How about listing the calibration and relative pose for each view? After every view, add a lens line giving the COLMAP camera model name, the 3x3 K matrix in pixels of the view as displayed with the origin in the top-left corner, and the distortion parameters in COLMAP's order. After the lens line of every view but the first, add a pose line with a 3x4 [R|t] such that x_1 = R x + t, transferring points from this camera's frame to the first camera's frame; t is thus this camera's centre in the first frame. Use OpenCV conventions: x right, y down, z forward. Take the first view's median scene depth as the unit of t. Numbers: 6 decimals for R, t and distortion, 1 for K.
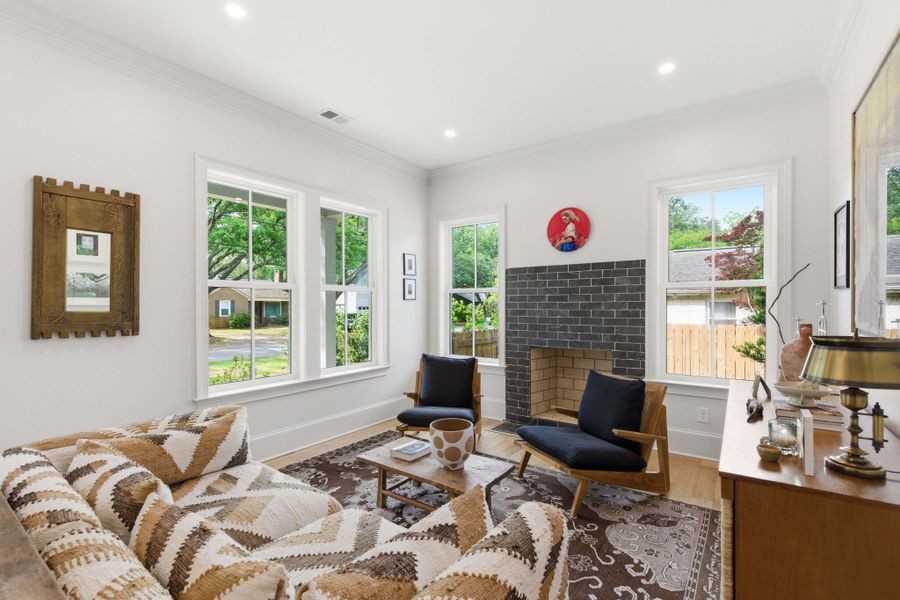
lens RADIAL K [[414.0, 0, 450.2], [0, 414.0, 306.8], [0, 0, 1]] dist [0.000993, -0.000330]
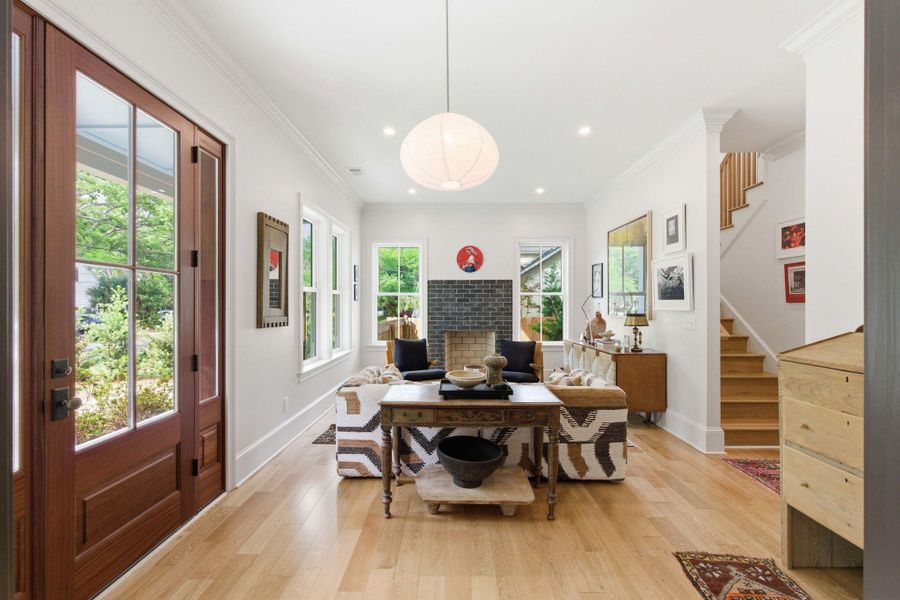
lens RADIAL K [[401.3, 0, 446.0], [0, 401.3, 305.9], [0, 0, 1]] dist [-0.056952, -0.000290]
pose [[0.821135, 0.000121, 0.570734, -0.723813], [0.001571, 0.999996, -0.002472, 0.005898], [-0.570731, 0.002927, 0.821132, -0.270005]]
